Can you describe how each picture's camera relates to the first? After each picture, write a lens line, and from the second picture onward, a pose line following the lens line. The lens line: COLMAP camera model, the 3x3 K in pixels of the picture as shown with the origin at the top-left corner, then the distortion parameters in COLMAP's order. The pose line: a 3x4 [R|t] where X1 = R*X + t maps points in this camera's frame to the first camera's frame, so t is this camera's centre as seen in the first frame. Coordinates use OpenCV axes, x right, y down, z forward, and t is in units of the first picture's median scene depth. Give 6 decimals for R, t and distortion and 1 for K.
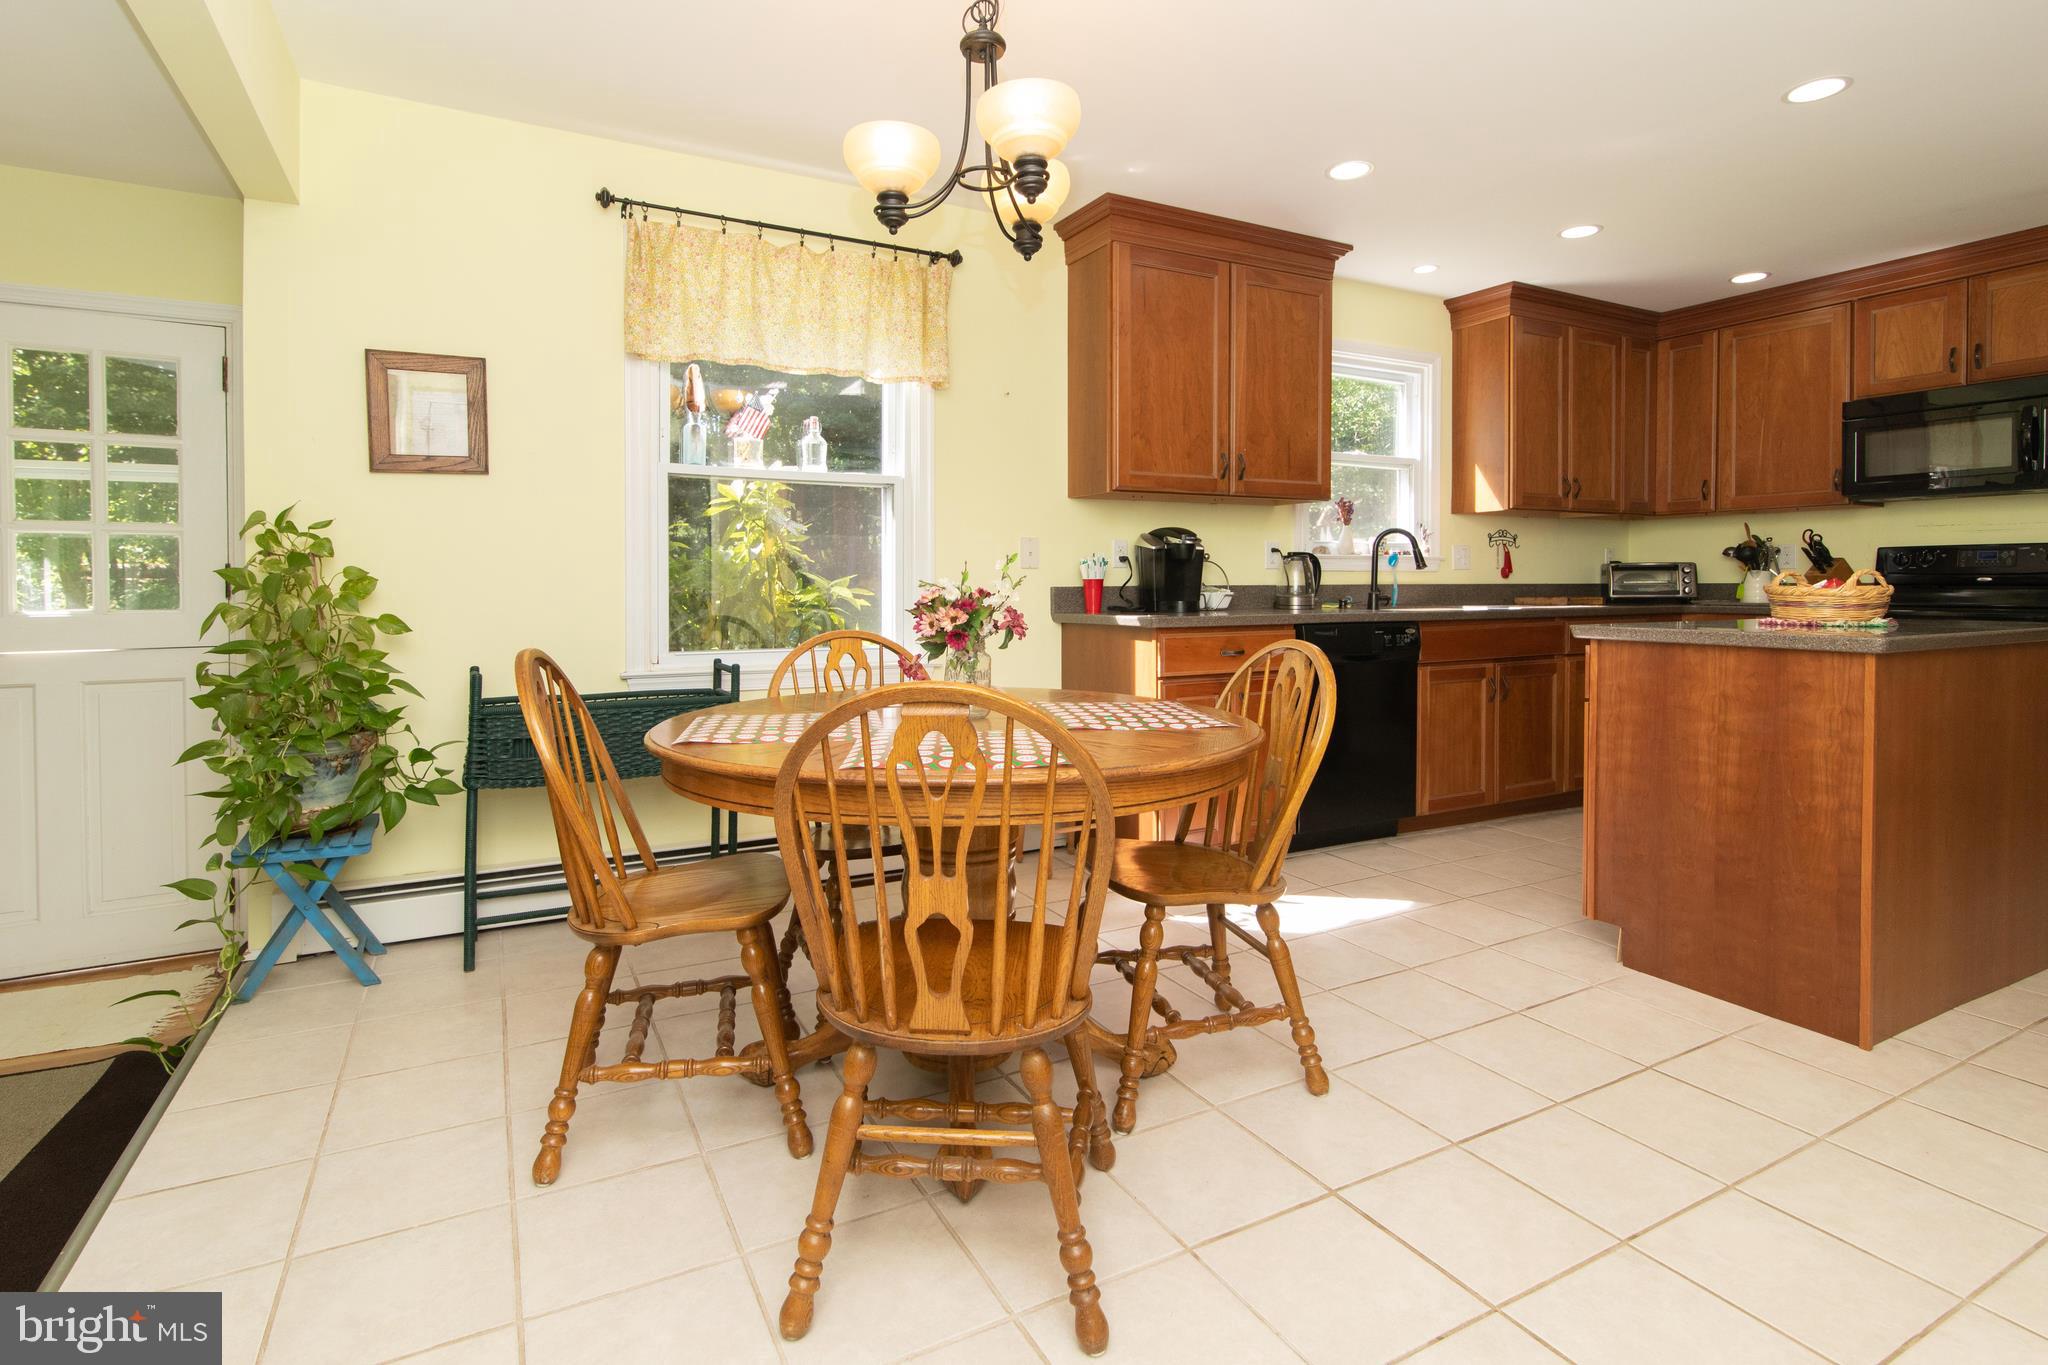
lens RADIAL K [[985.7, 0, 1022.6], [0, 985.7, 603.5], [0, 0, 1]] dist [0.000048, -0.000182]
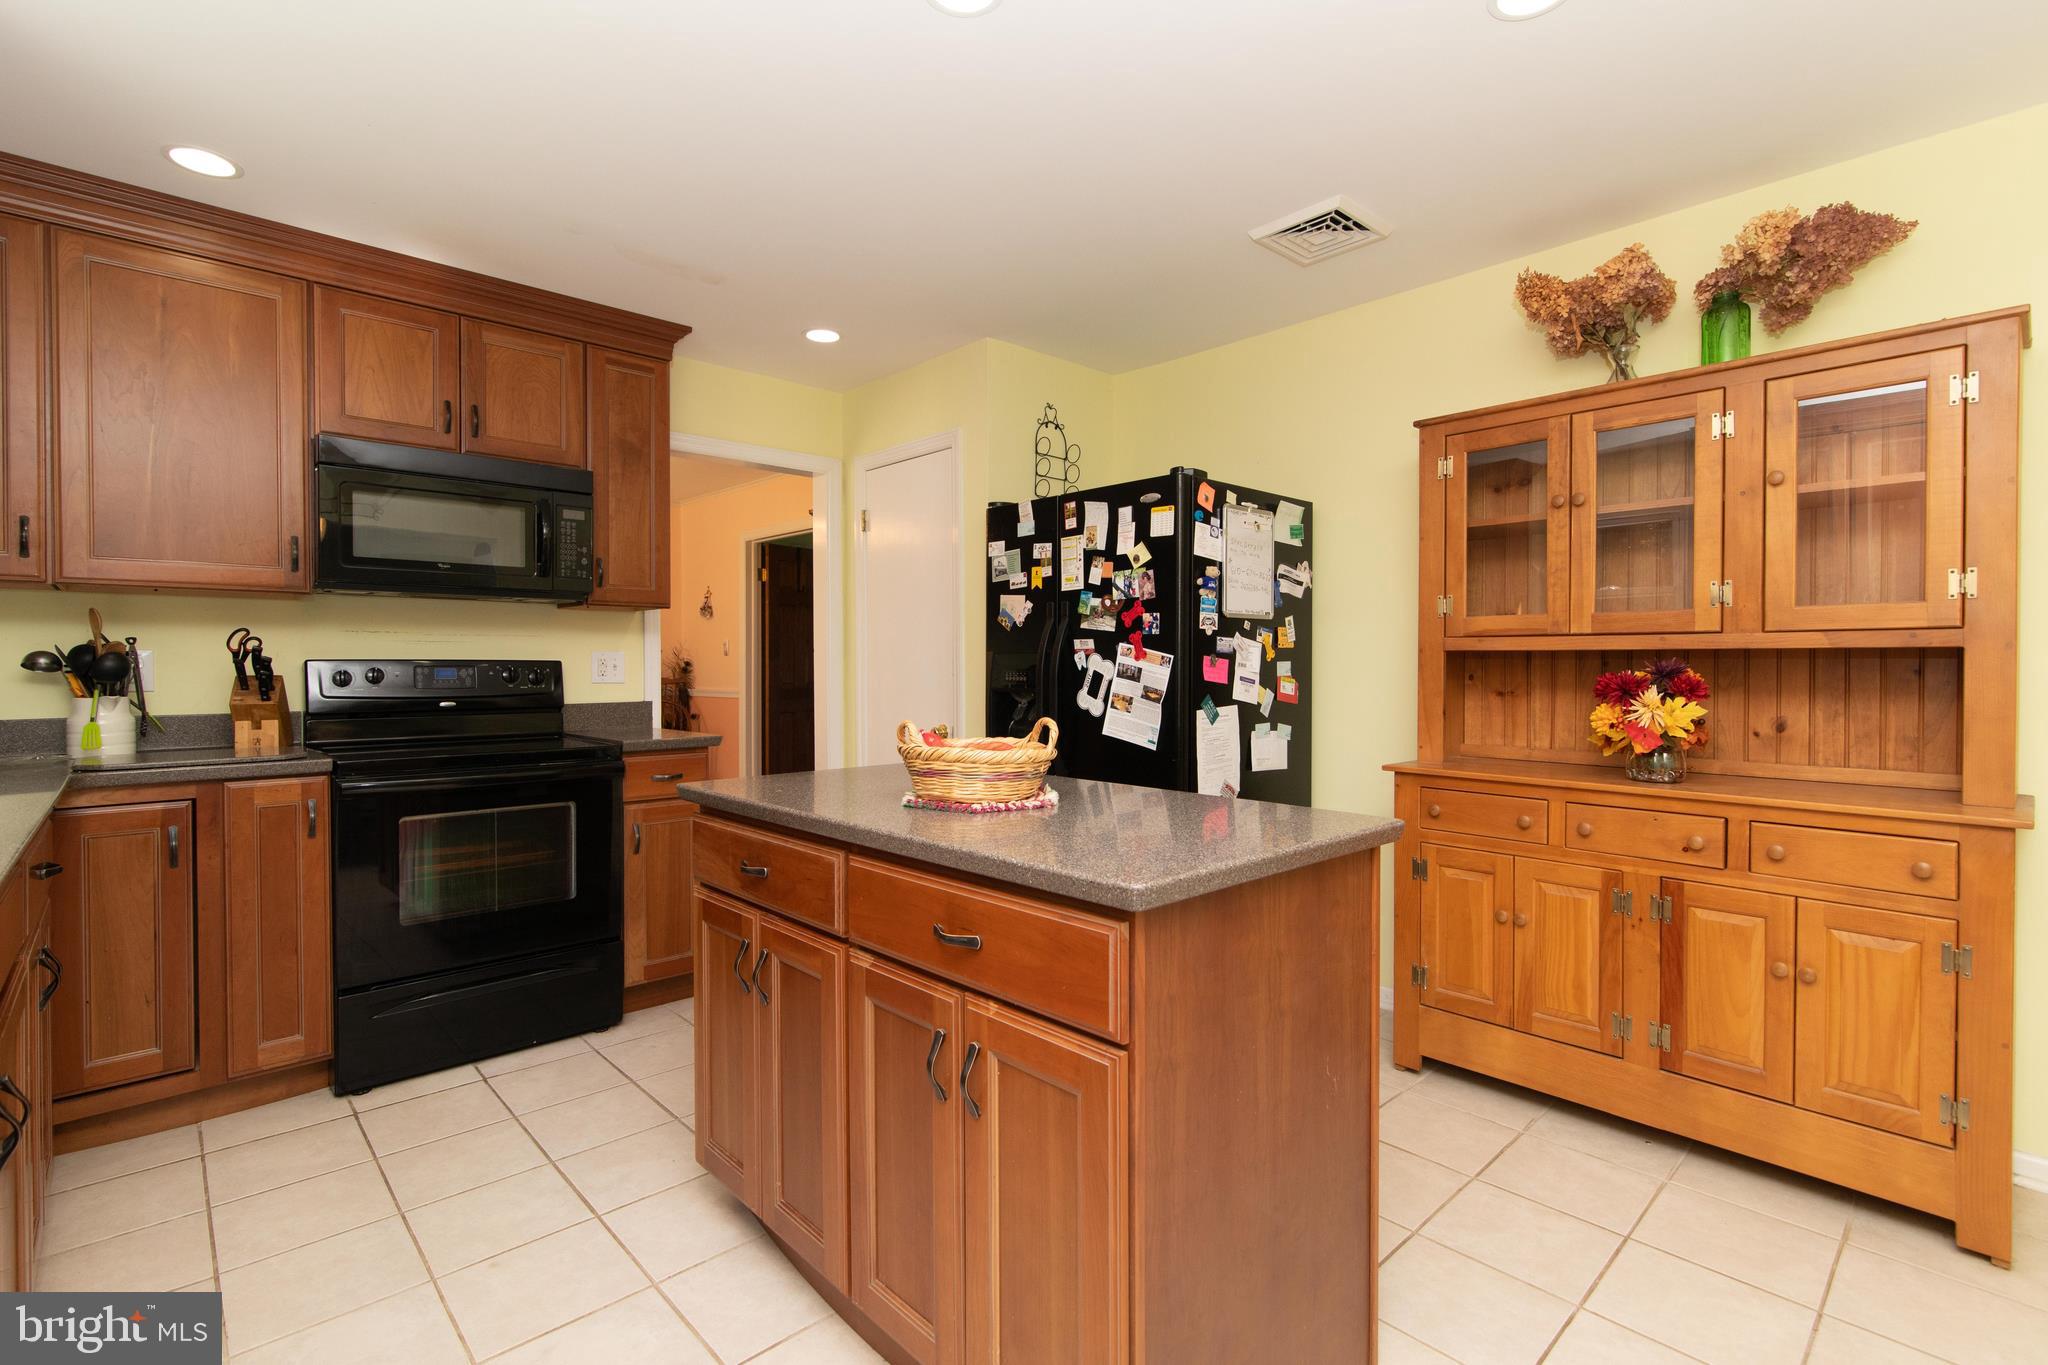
lens RADIAL K [[959.4, 0, 1013.0], [0, 959.4, 677.8], [0, 0, 1]] dist [0.000111, 0.000330]
pose [[-0.248669, -0.009297, 0.968544, 0.106196], [0.022740, 0.999622, 0.015434, -0.042304], [-0.968322, 0.025862, -0.248364, 0.673748]]
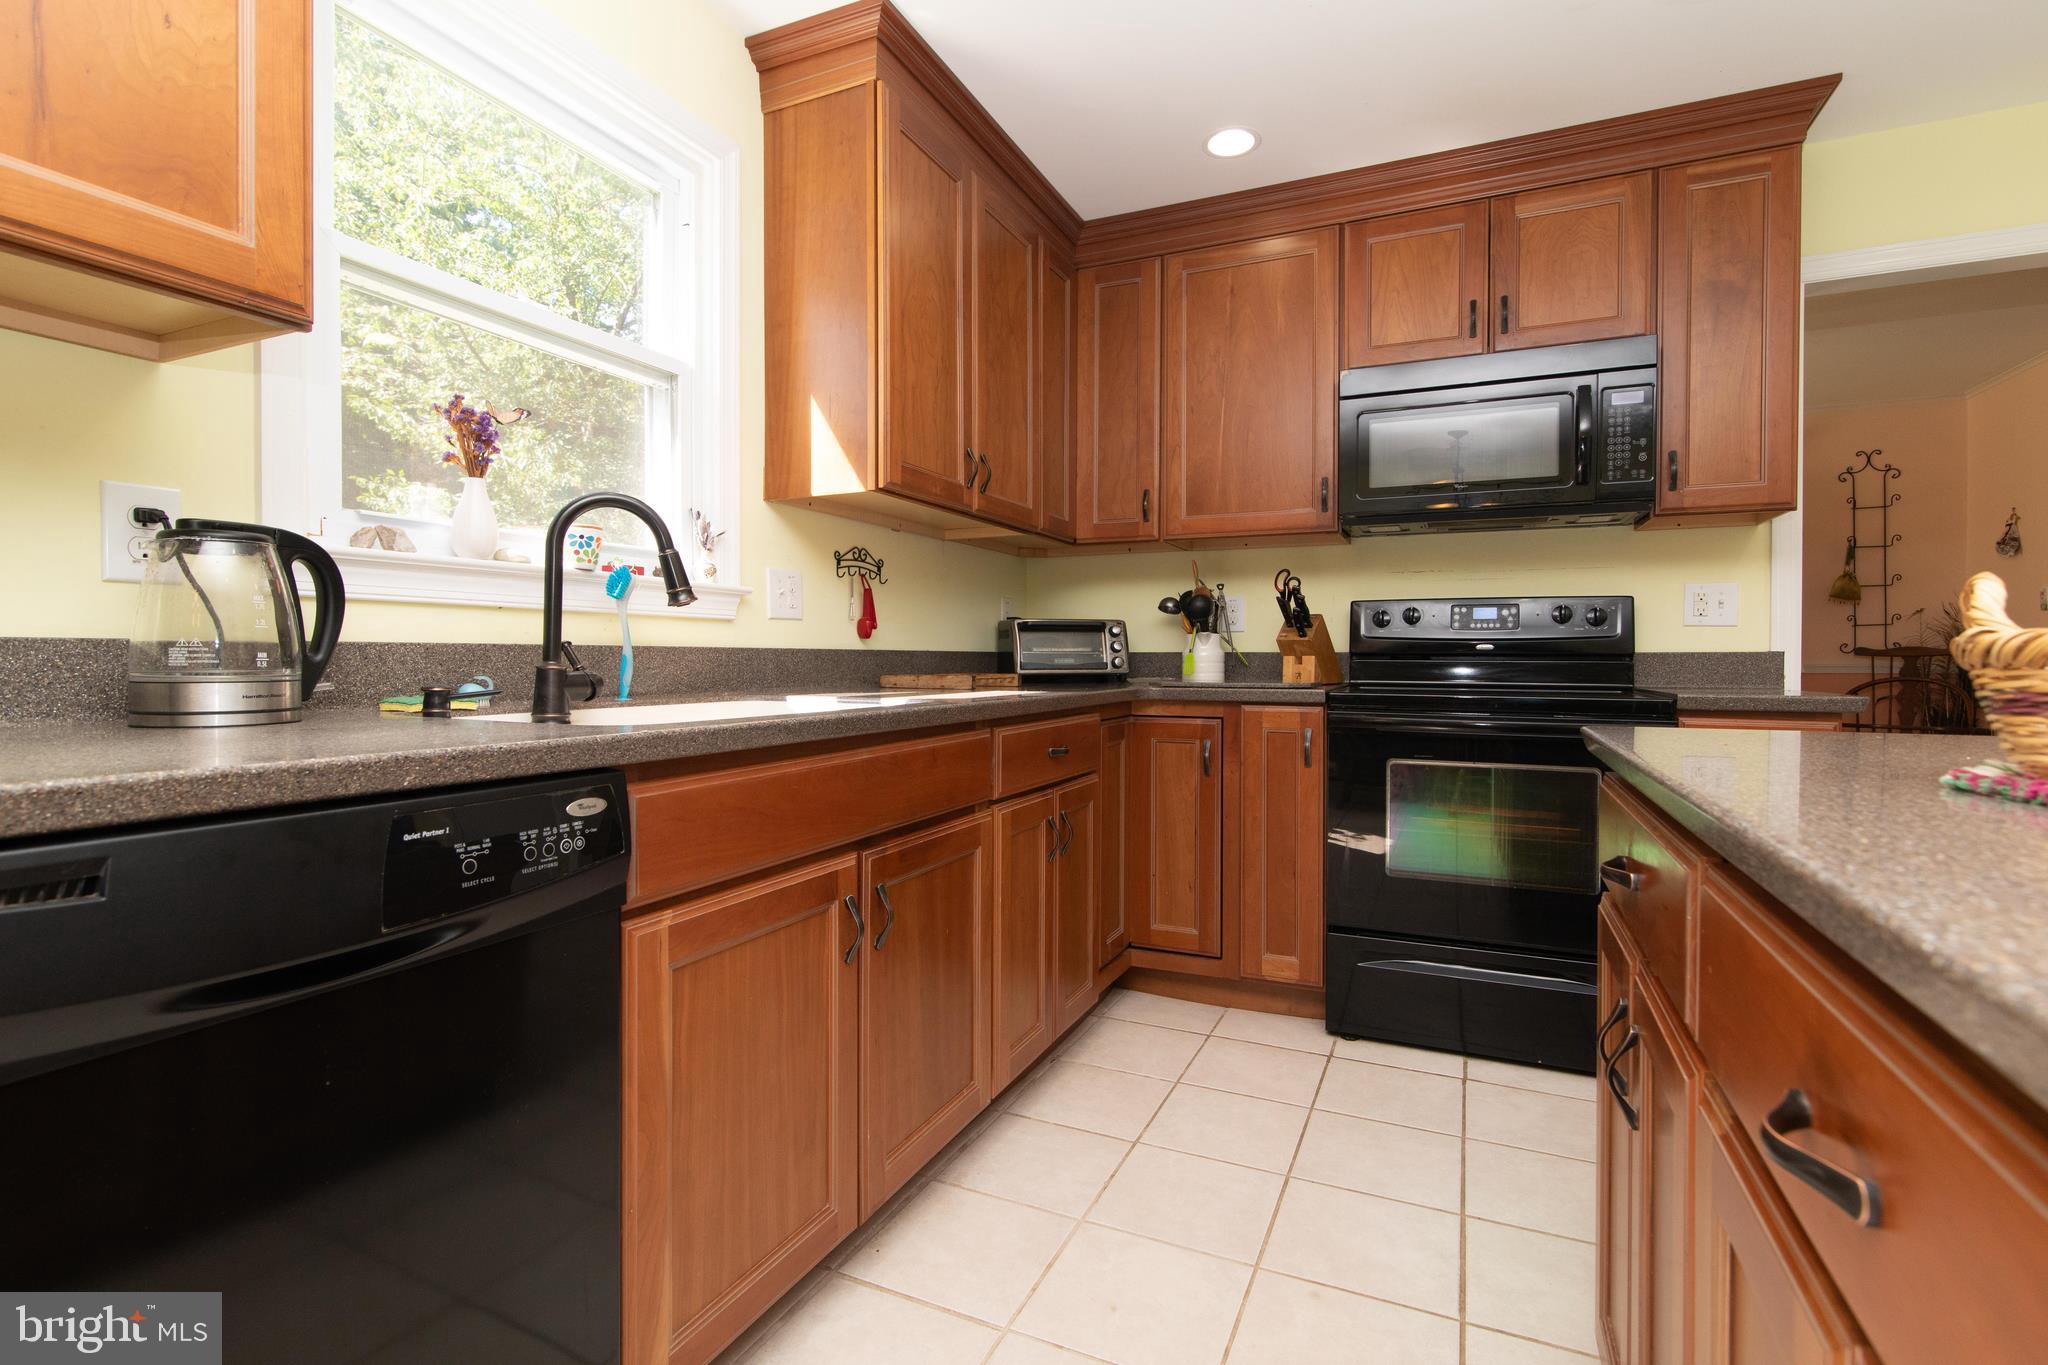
lens RADIAL K [[939.0, 0, 1014.6], [0, 939.0, 666.6], [0, 0, 1]] dist [-0.000208, -0.000468]
pose [[0.802005, -0.001013, 0.597317, 0.274705], [0.007940, 0.999928, -0.008965, -0.006359], [-0.597265, 0.011933, 0.801955, 0.594218]]
